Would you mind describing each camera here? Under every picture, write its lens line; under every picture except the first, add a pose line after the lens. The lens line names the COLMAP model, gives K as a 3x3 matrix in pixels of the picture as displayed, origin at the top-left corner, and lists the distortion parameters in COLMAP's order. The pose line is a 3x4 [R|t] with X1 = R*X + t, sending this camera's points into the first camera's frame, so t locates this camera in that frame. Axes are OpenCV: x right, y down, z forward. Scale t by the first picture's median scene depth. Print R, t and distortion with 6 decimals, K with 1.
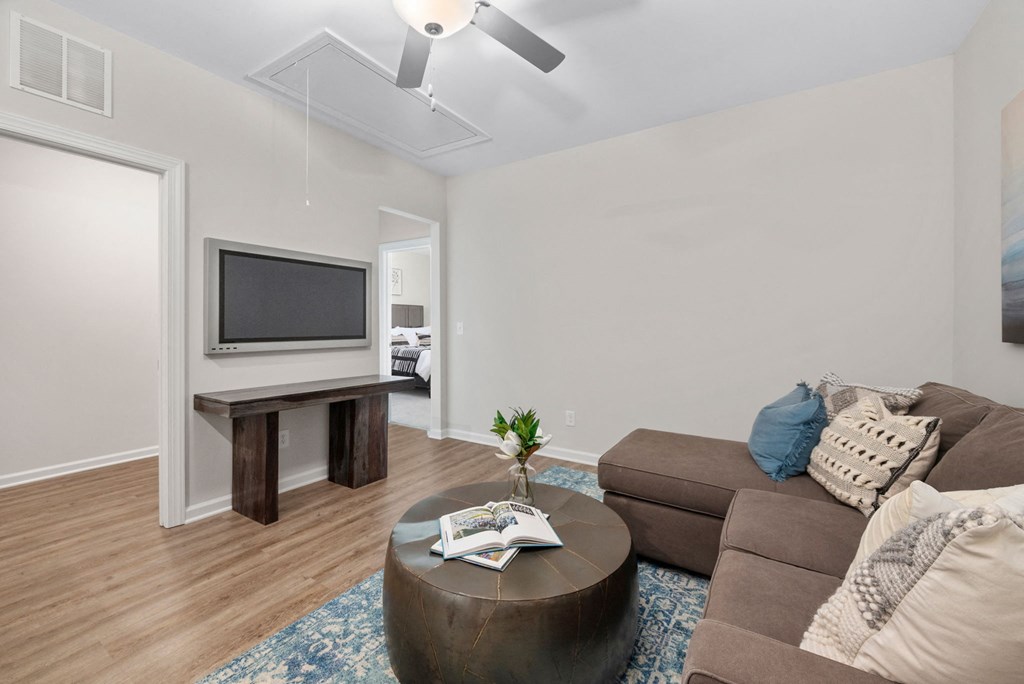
lens RADIAL K [[423.1, 0, 510.4], [0, 423.1, 331.1], [0, 0, 1]] dist [-0.000046, -0.000058]
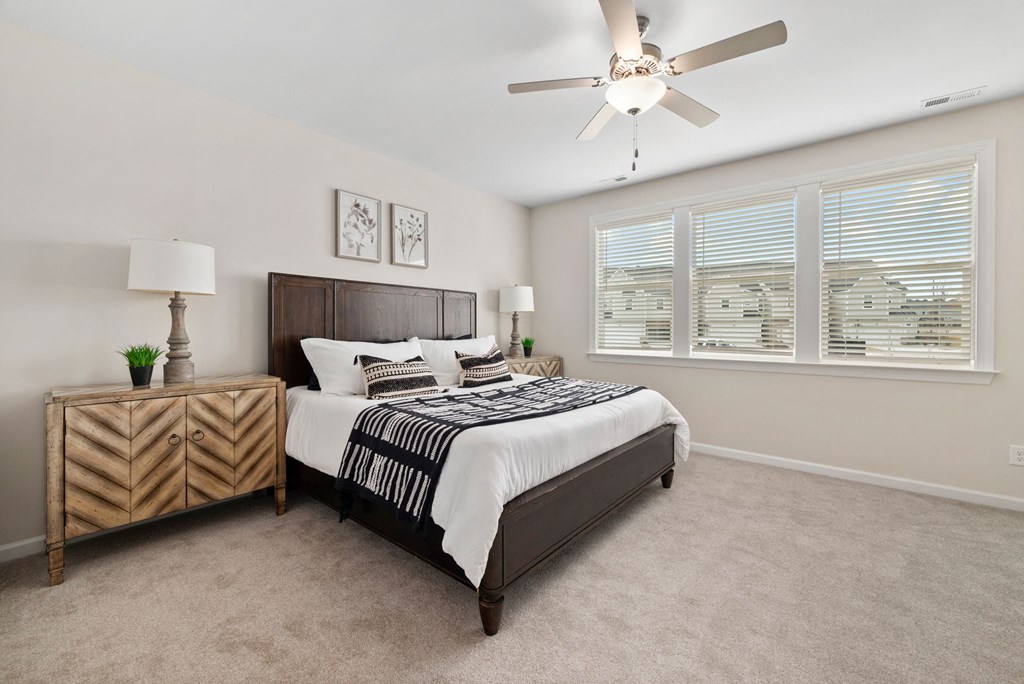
lens RADIAL K [[423.1, 0, 510.4], [0, 423.1, 331.1], [0, 0, 1]] dist [-0.000046, -0.000058]
pose [[0.990045, -0.004317, -0.140682, -0.115538], [0.002464, 0.999908, -0.013343, -0.012468], [0.140727, 0.012864, 0.989965, 0.620515]]
